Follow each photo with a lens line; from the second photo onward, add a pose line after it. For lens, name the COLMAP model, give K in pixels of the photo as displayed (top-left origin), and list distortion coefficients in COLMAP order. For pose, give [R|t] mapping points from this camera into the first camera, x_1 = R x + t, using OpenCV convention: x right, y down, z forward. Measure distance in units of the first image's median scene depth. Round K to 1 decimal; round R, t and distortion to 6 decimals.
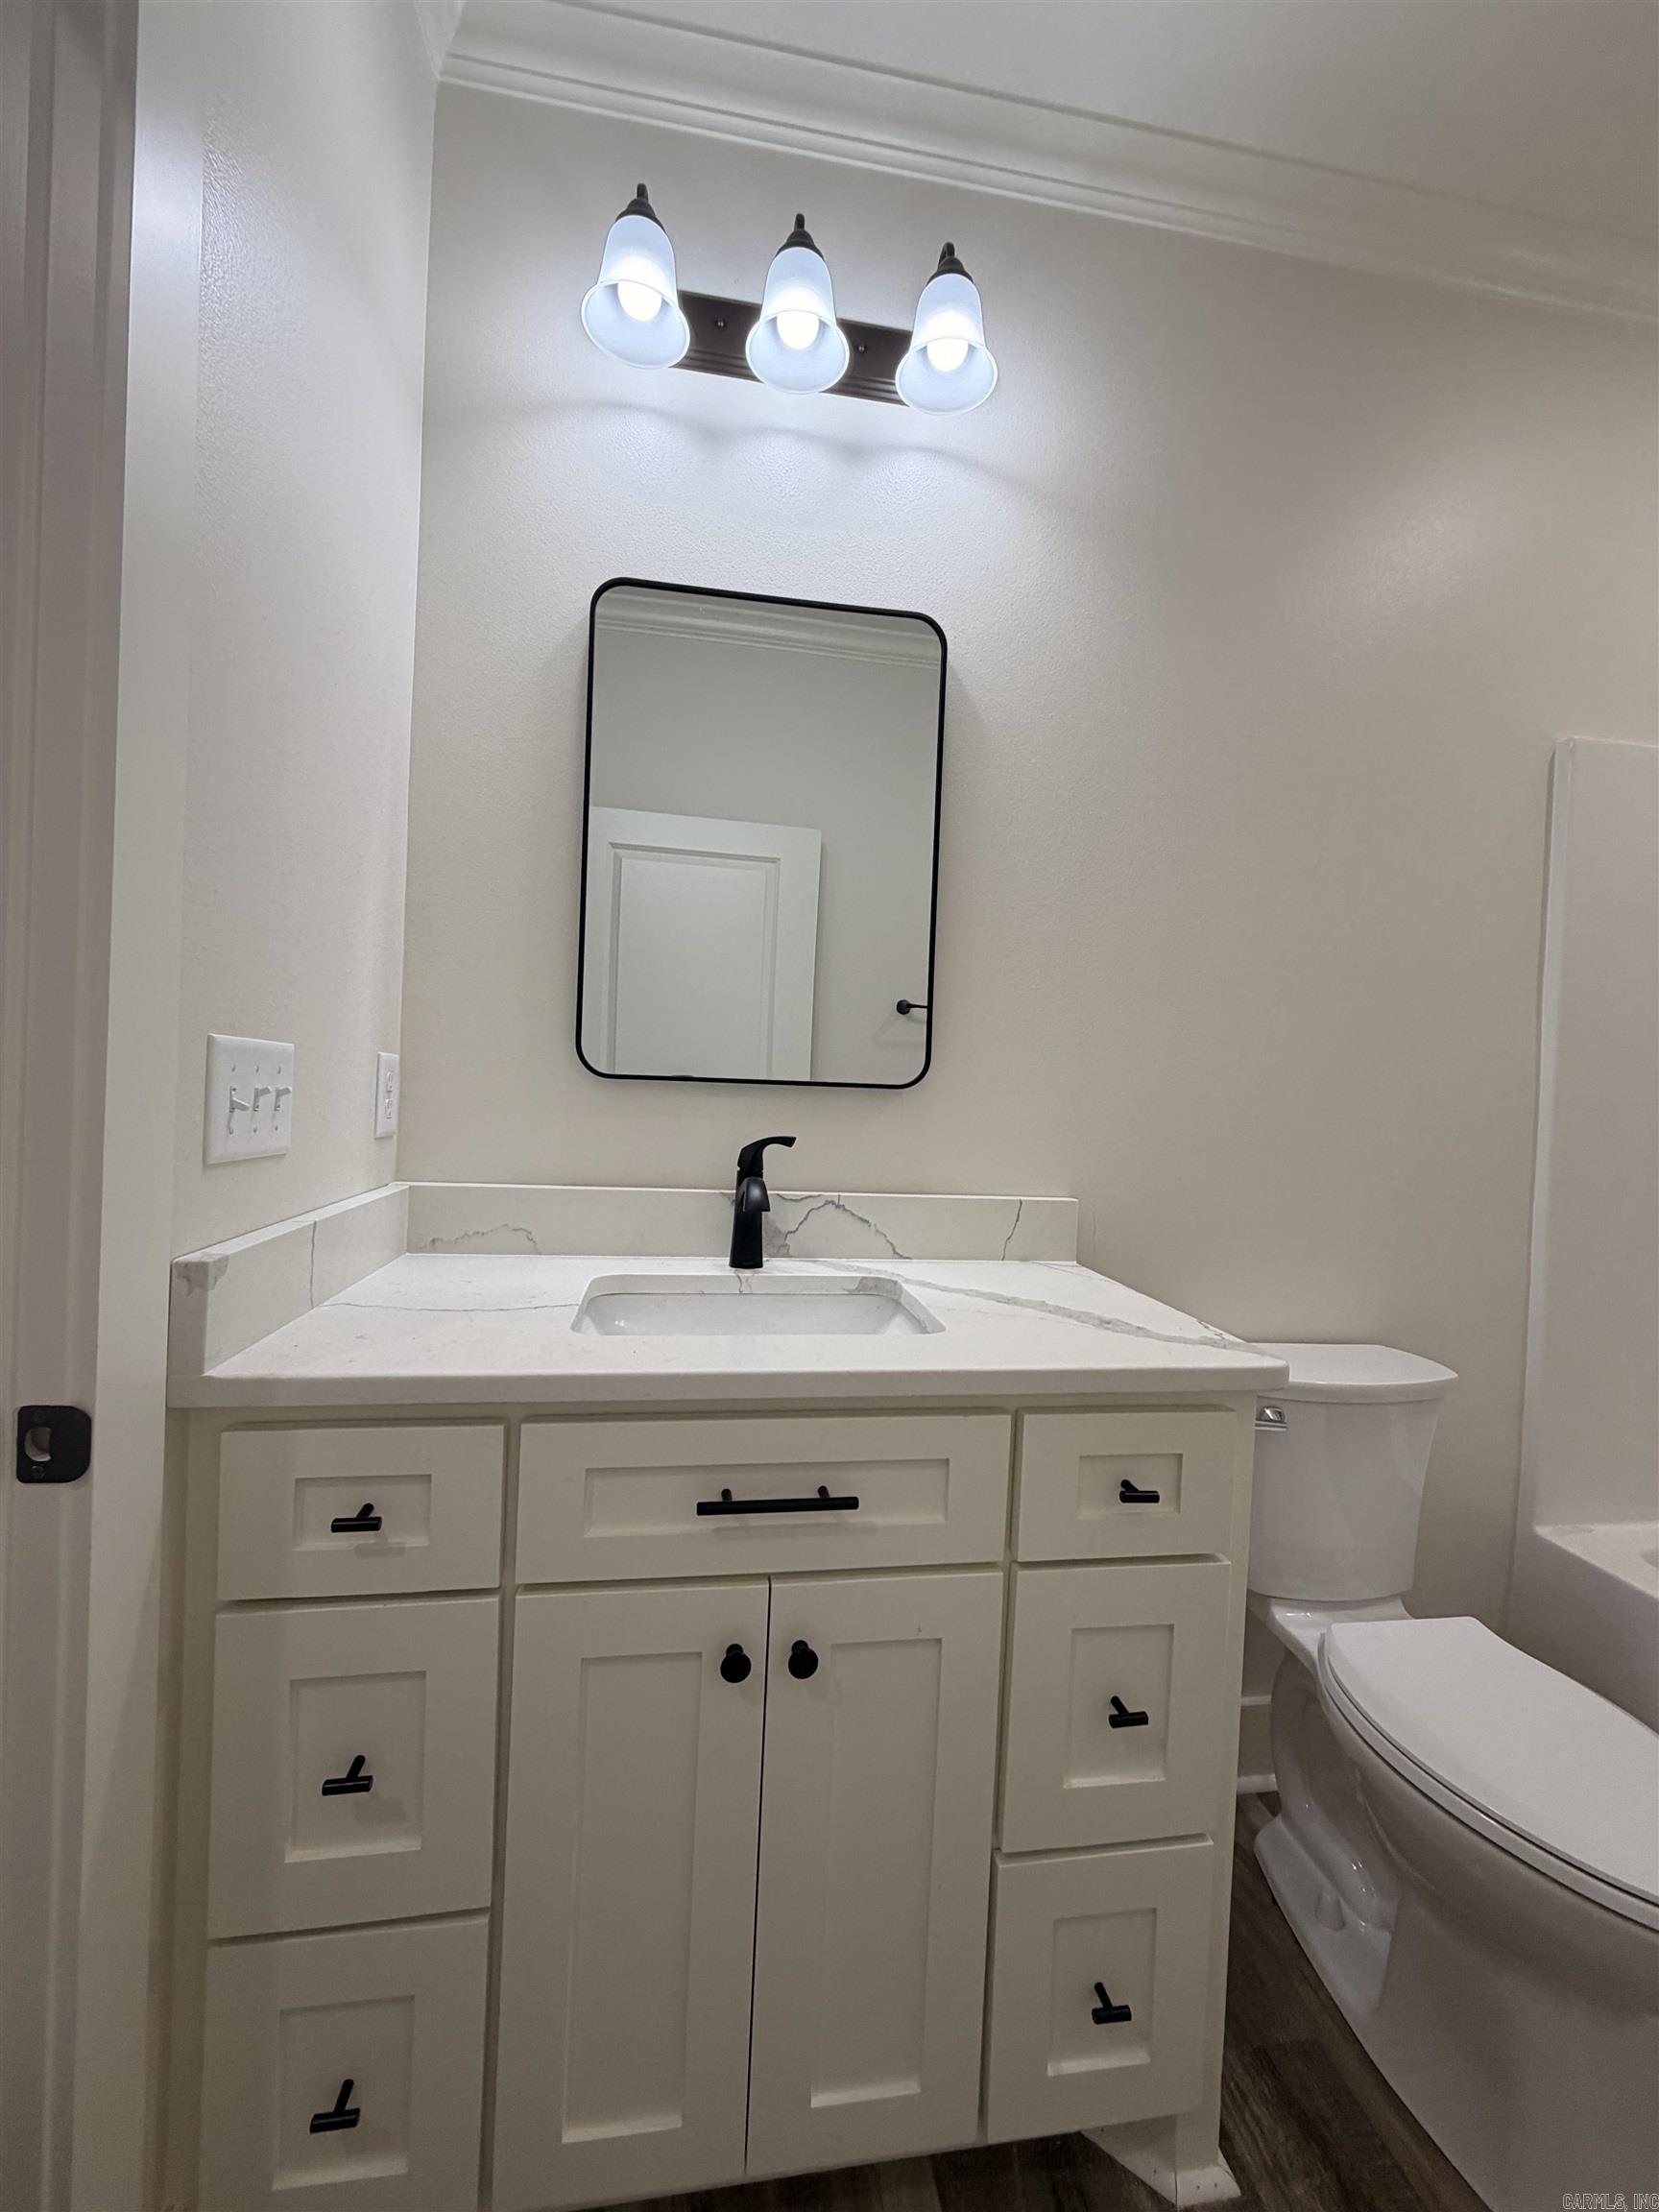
lens RADIAL K [[881.2, 0, 829.7], [0, 881.2, 1102.8], [0, 0, 1]] dist [-0.001996, 0.000177]
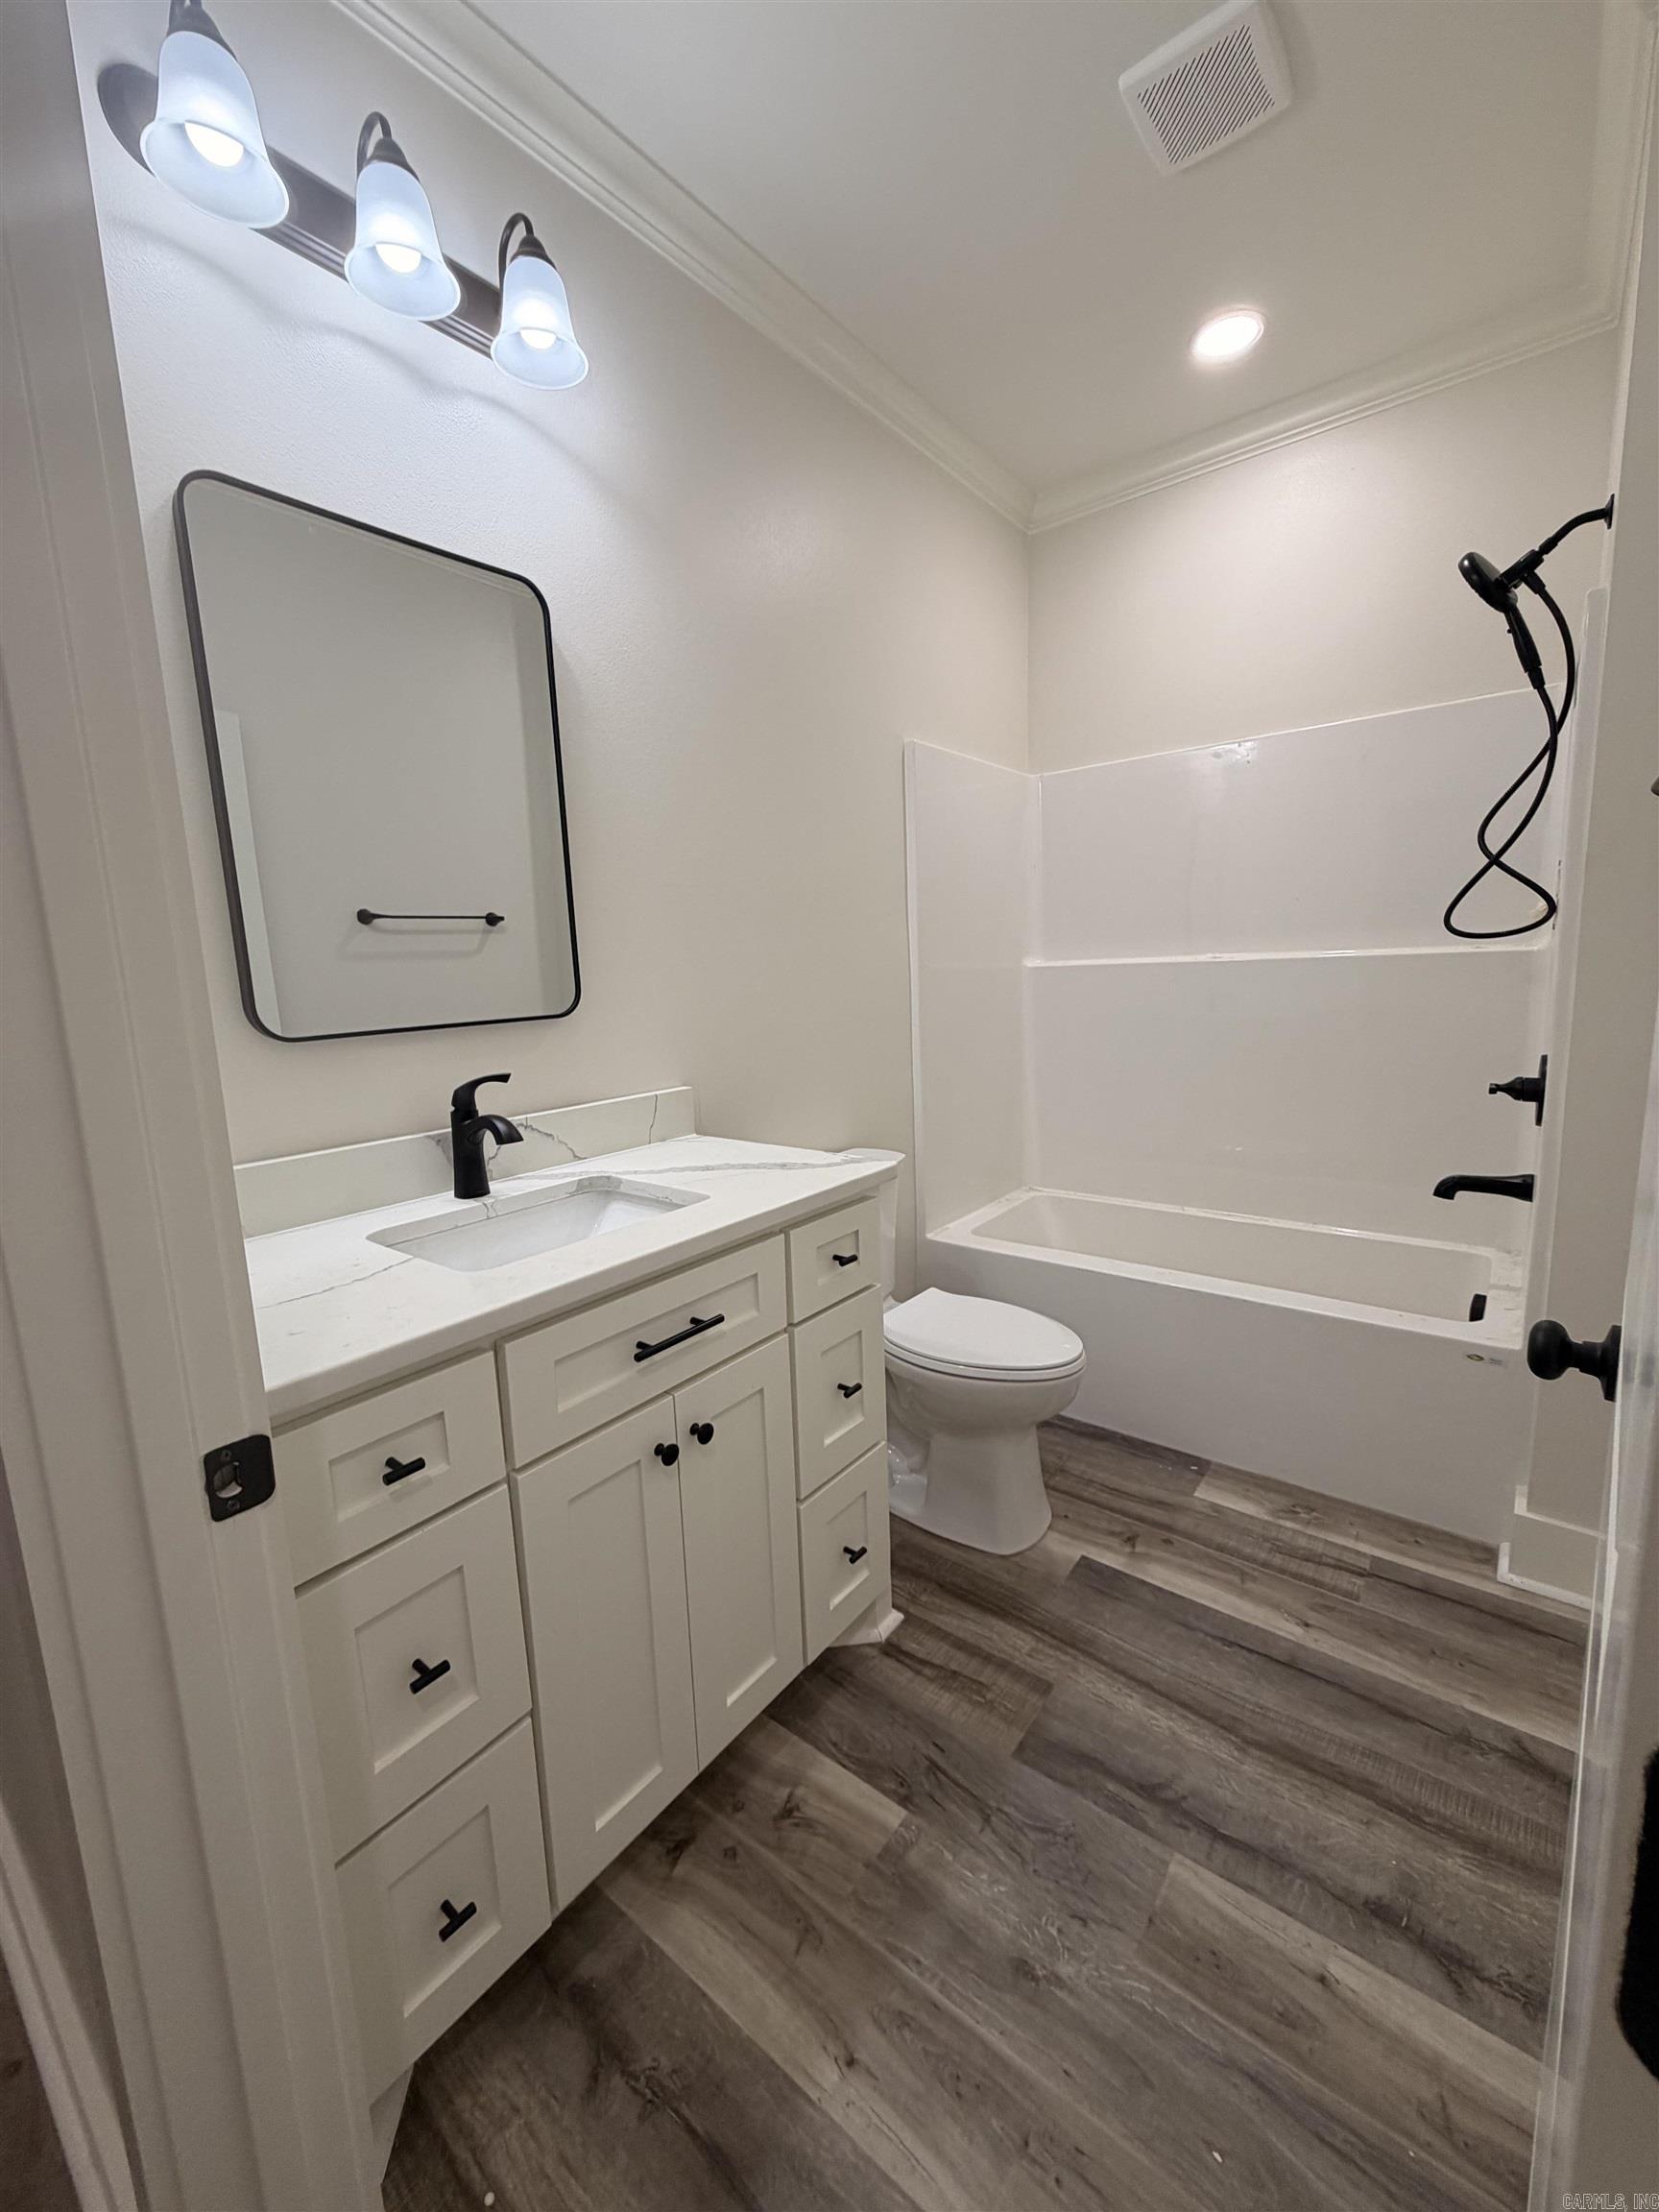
lens RADIAL K [[881.2, 0, 832.0], [0, 881.2, 1103.7], [0, 0, 1]] dist [-0.001996, 0.000177]
pose [[0.731103, -0.175385, 0.659339, -0.634202], [0.078109, 0.981557, 0.174484, -0.112921], [-0.677781, -0.076065, 0.731319, -0.135361]]
